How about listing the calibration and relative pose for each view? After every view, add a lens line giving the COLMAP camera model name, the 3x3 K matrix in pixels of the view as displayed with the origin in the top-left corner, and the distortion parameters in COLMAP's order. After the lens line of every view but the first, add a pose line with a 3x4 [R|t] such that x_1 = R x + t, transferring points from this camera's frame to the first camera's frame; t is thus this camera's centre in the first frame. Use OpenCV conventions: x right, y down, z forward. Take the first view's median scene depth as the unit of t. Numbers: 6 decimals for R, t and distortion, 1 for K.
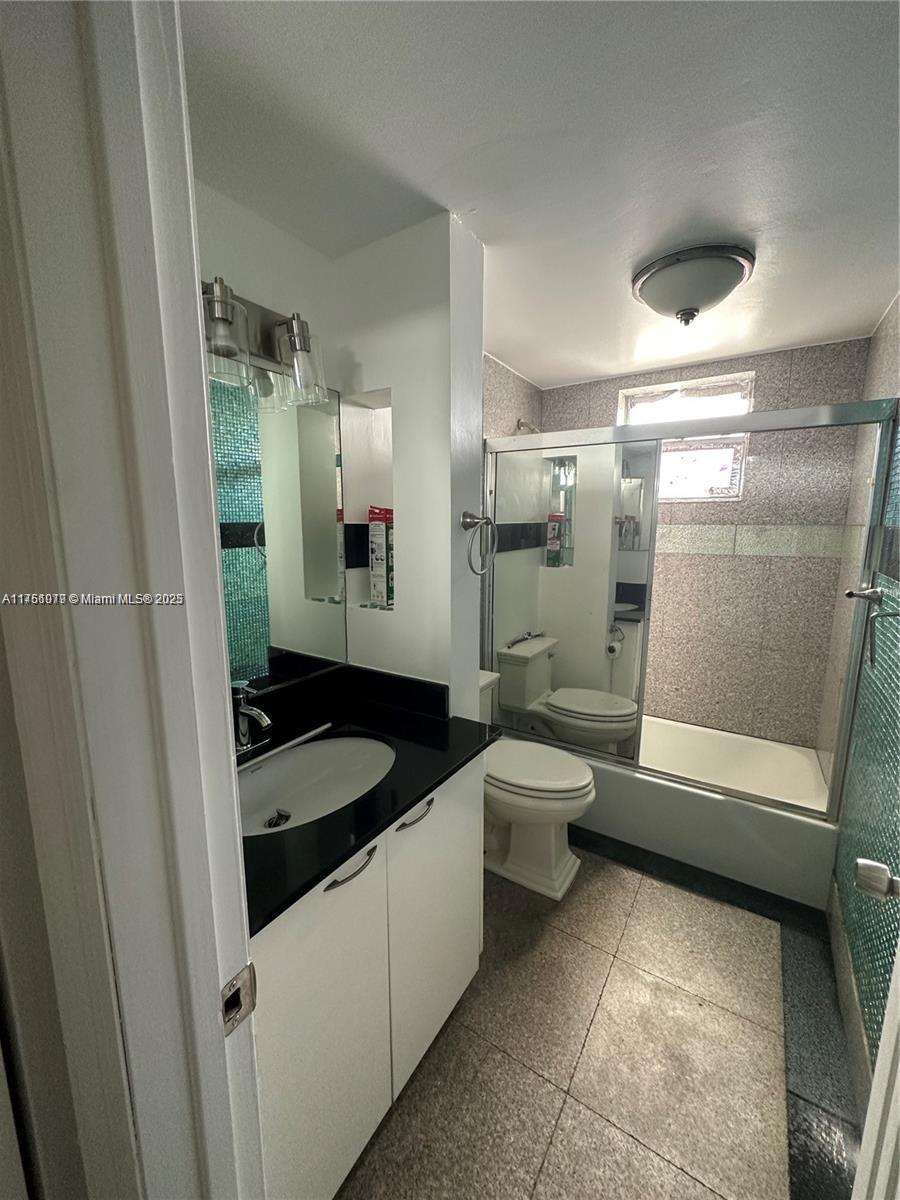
lens RADIAL K [[479.1, 0, 450.0], [0, 479.1, 600.0], [0, 0, 1]] dist [-0.001327, -0.000123]
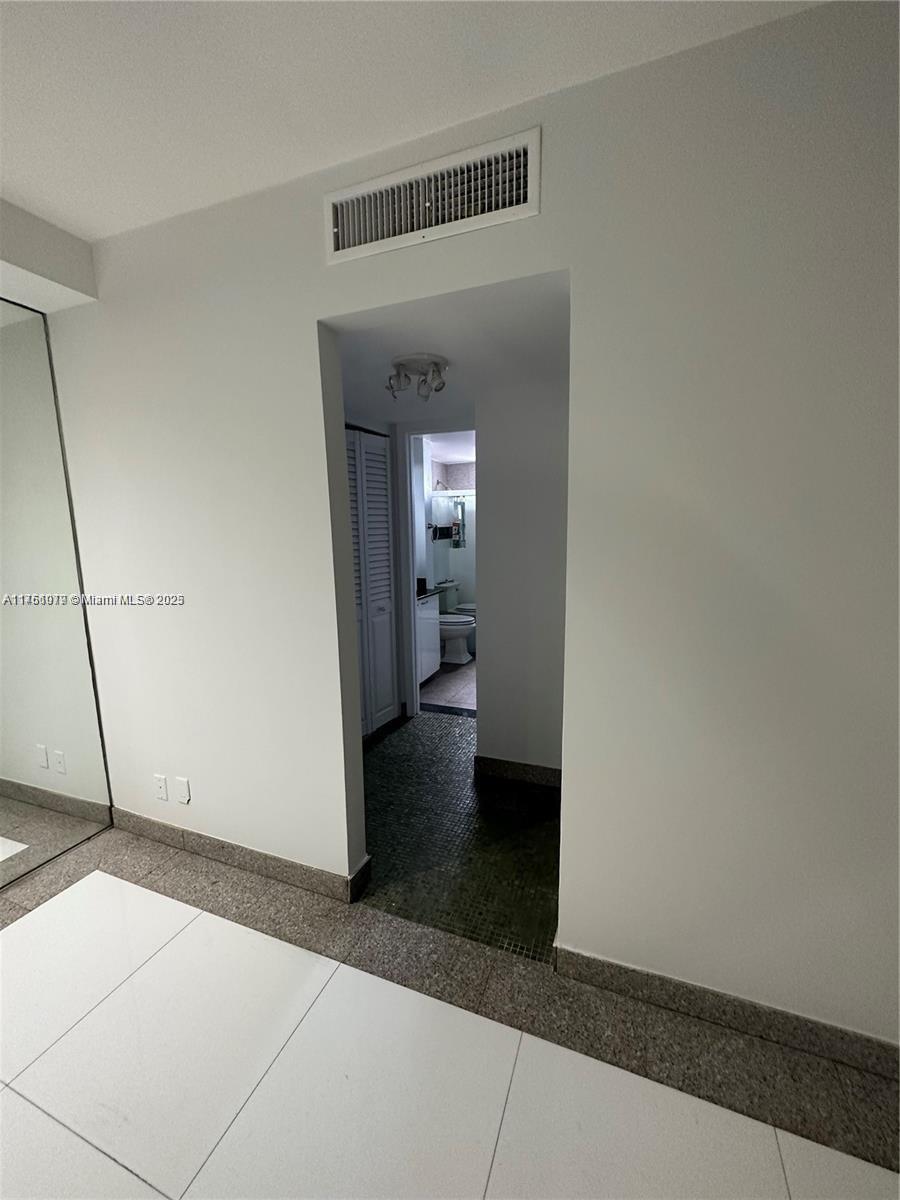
lens RADIAL K [[479.1, 0, 450.0], [0, 479.1, 600.0], [0, 0, 1]] dist [-0.001327, -0.000123]
pose [[0.979666, -0.045656, 0.195370, -0.339344], [0.047607, 0.998852, -0.005301, 0.249955], [-0.194904, 0.014494, 0.980715, -1.539437]]
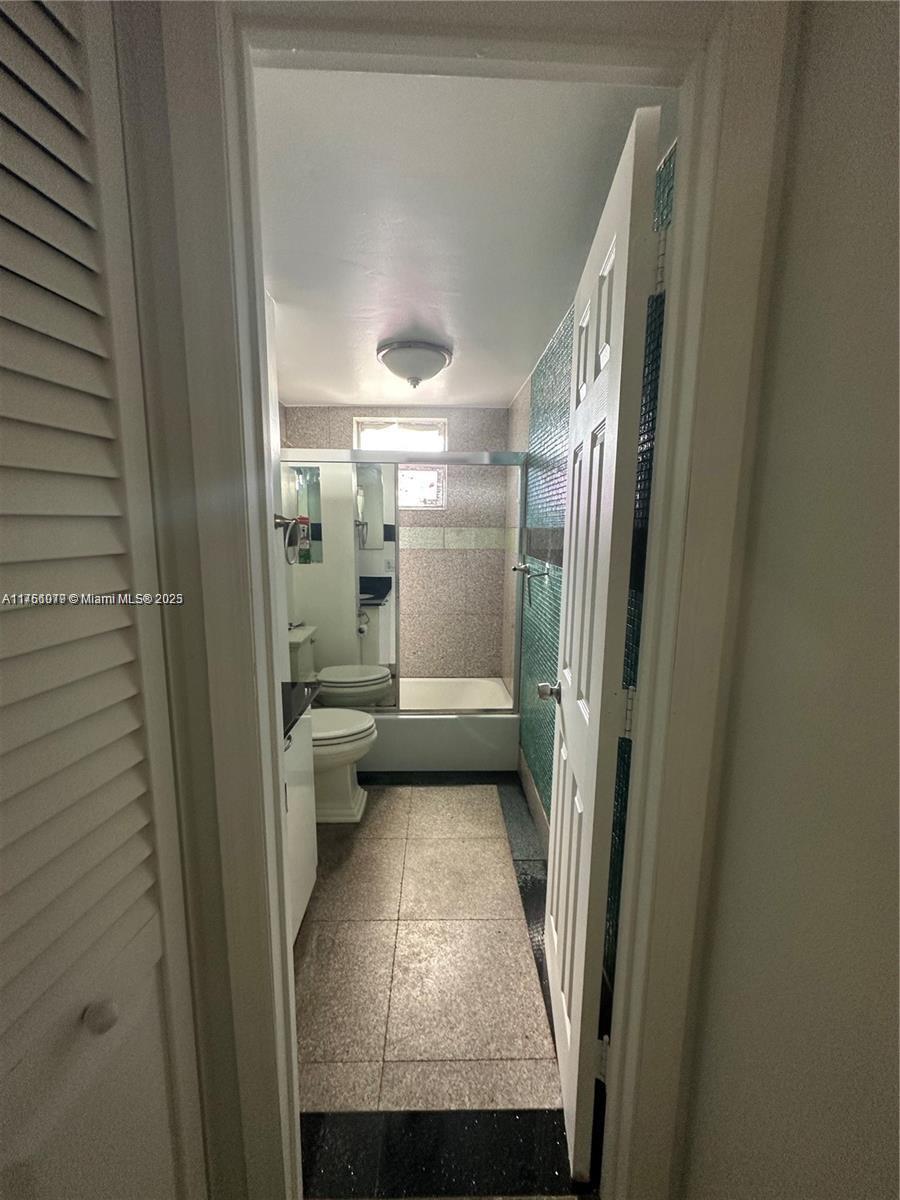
lens RADIAL K [[479.1, 0, 450.0], [0, 479.1, 600.0], [0, 0, 1]] dist [-0.001327, -0.000123]
pose [[0.827489, -0.078488, 0.555969, -0.211237], [0.082510, 0.996430, 0.017864, 0.036174], [-0.555386, 0.031091, 0.831011, -0.187883]]
